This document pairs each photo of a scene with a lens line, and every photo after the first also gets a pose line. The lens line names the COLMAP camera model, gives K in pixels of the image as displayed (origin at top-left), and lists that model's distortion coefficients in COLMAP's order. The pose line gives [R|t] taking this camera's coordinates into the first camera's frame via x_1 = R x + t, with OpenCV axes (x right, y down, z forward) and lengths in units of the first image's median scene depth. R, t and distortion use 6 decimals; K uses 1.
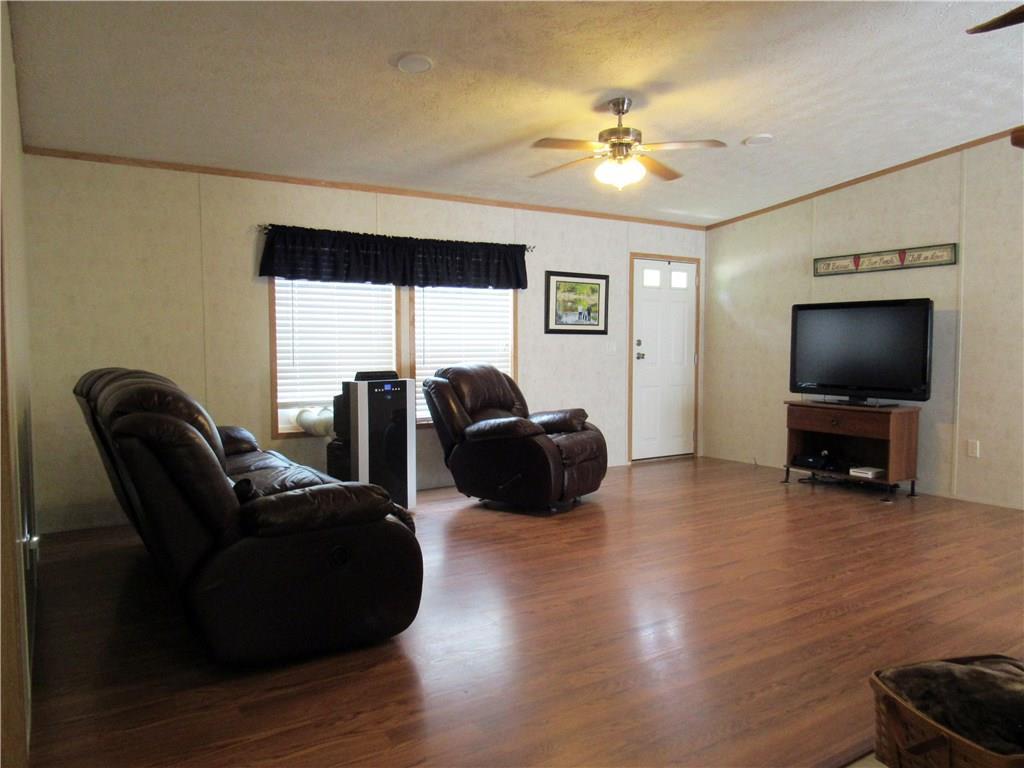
lens RADIAL K [[731.1, 0, 512.7], [0, 731.1, 385.3], [0, 0, 1]] dist [-0.034912, 0.001943]
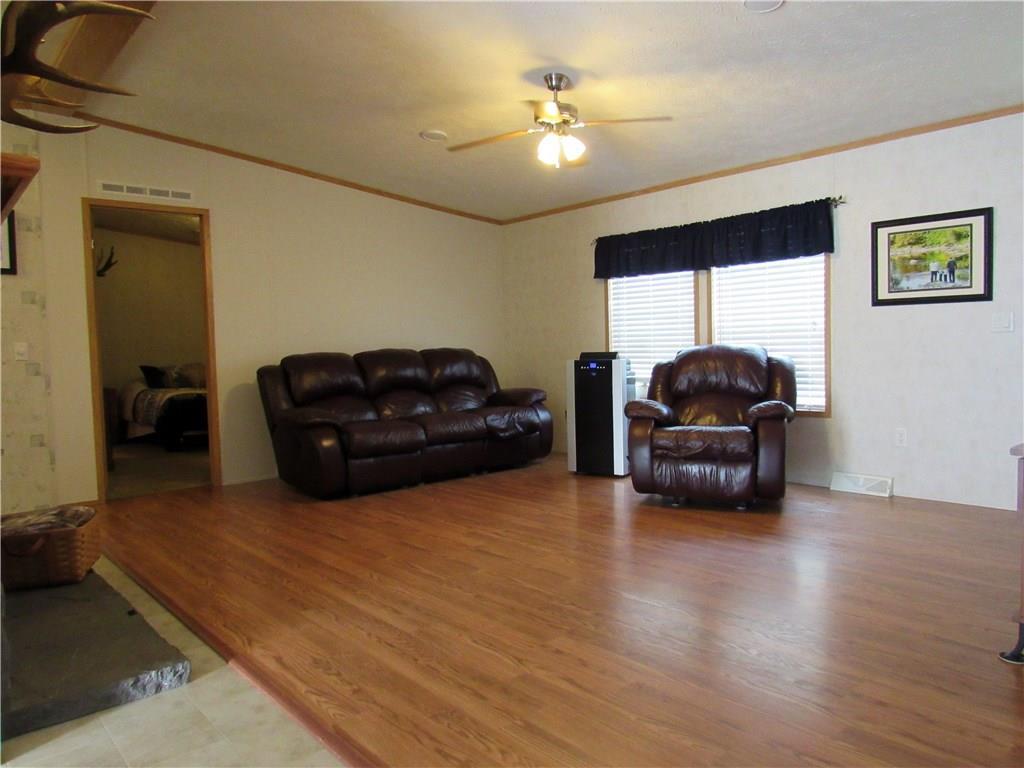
lens RADIAL K [[731.1, 0, 514.1], [0, 731.1, 384.3], [0, 0, 1]] dist [-0.034912, 0.001943]
pose [[0.152198, 0.048925, -0.987138, 0.820156], [-0.029308, 0.998558, 0.044972, -0.014193], [0.987915, 0.022087, 0.153413, 0.581704]]
